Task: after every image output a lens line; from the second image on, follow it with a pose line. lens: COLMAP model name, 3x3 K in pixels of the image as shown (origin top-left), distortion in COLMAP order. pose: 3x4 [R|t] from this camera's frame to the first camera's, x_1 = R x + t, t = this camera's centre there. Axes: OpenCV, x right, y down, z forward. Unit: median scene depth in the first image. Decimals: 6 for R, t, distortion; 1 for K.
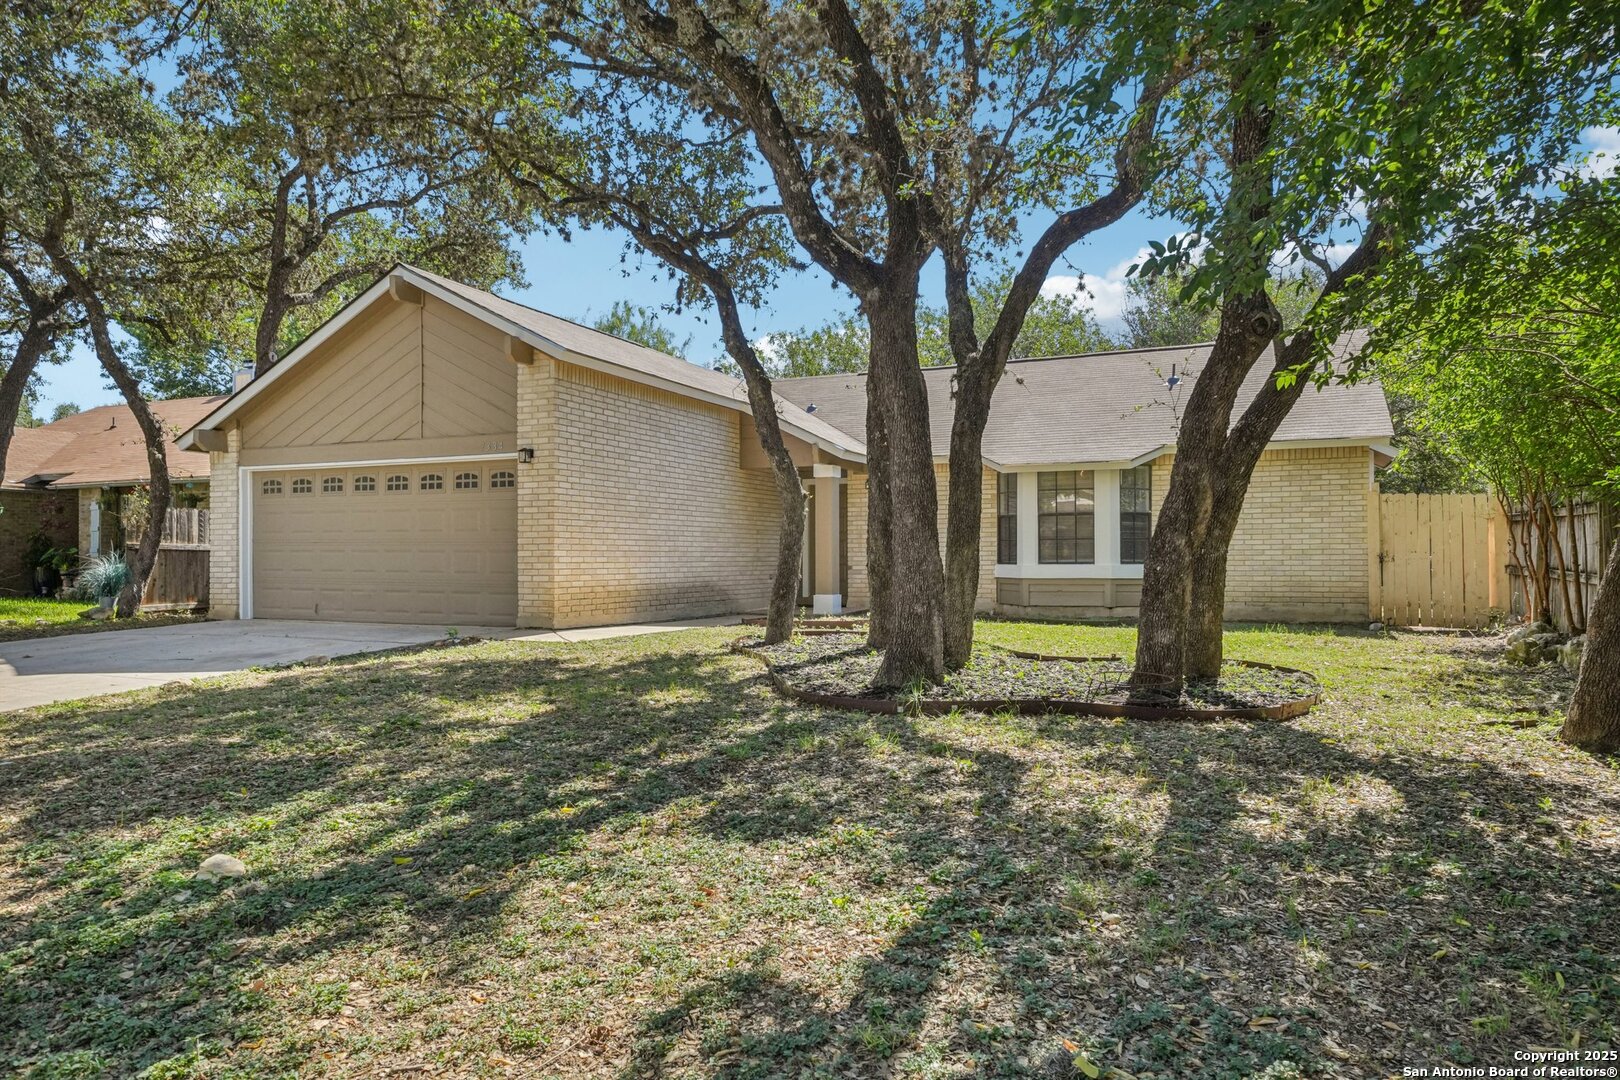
lens RADIAL K [[1054.0, 0, 808.1], [0, 1054.0, 539.5], [0, 0, 1]] dist [-0.016514, -0.000294]
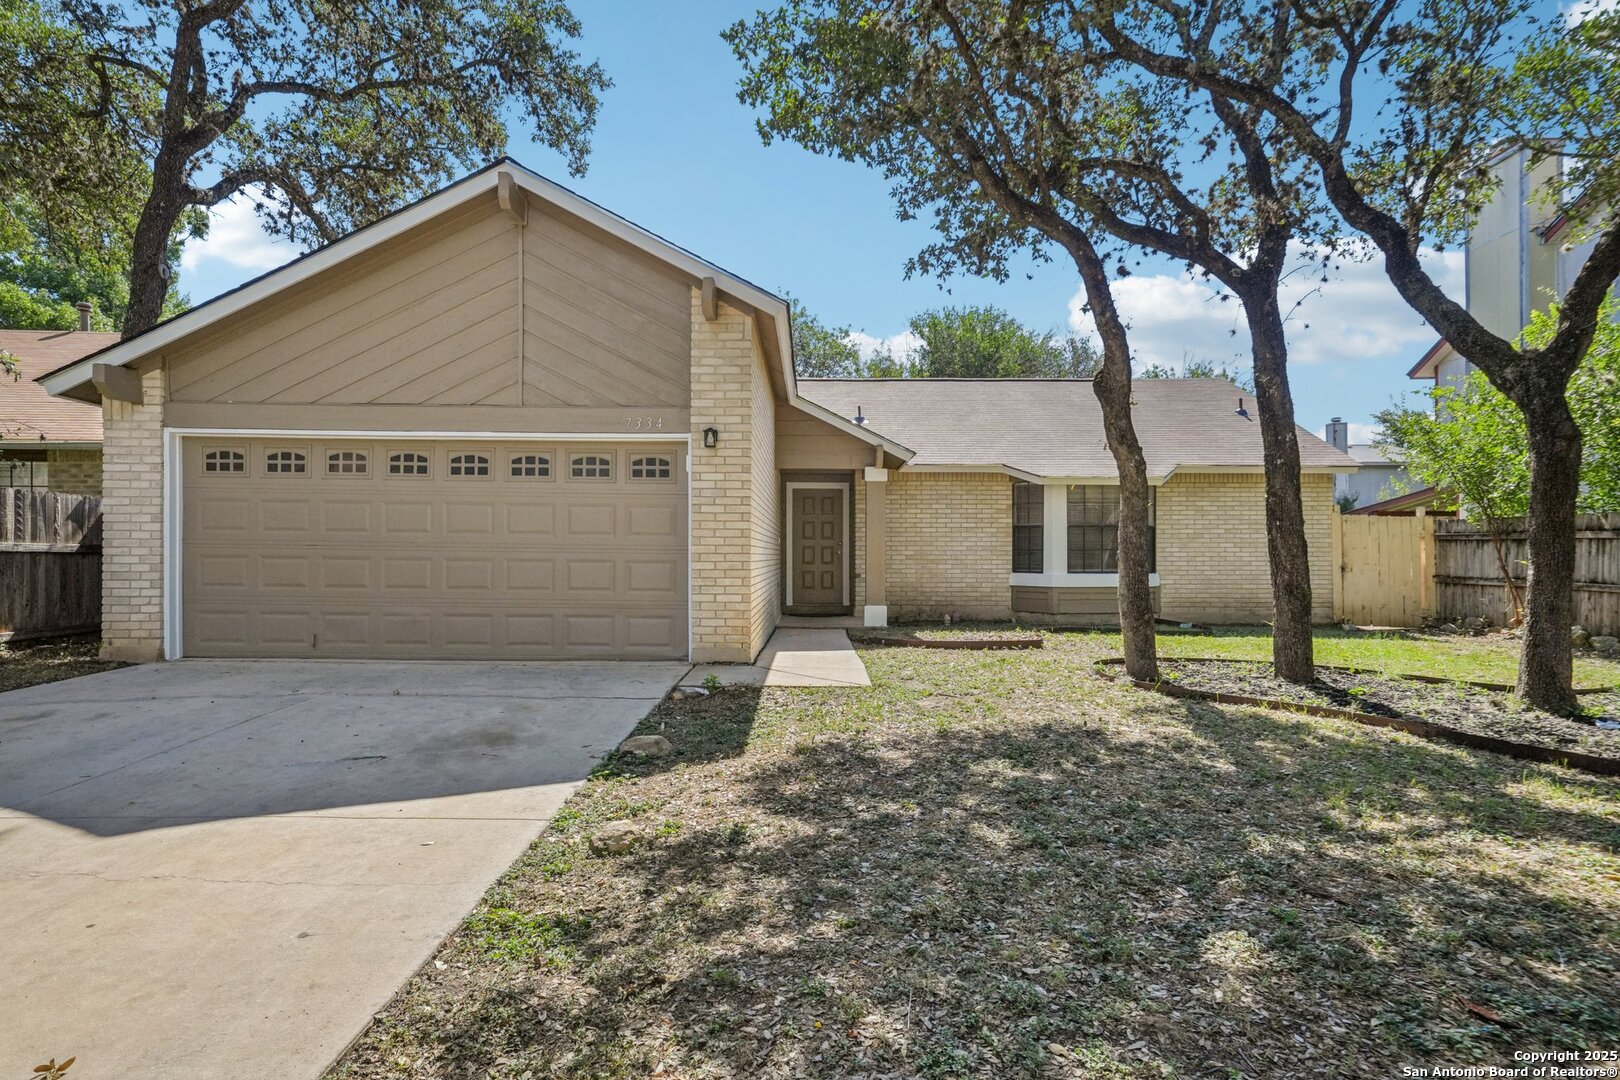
lens RADIAL K [[879.3, 0, 810.5], [0, 879.3, 536.4], [0, 0, 1]] dist [0.018888, 0.000281]
pose [[0.920050, 0.016605, 0.391449, -0.386835], [-0.016478, 0.999857, -0.003684, -0.005943], [-0.391455, -0.003061, 0.920192, 0.329418]]
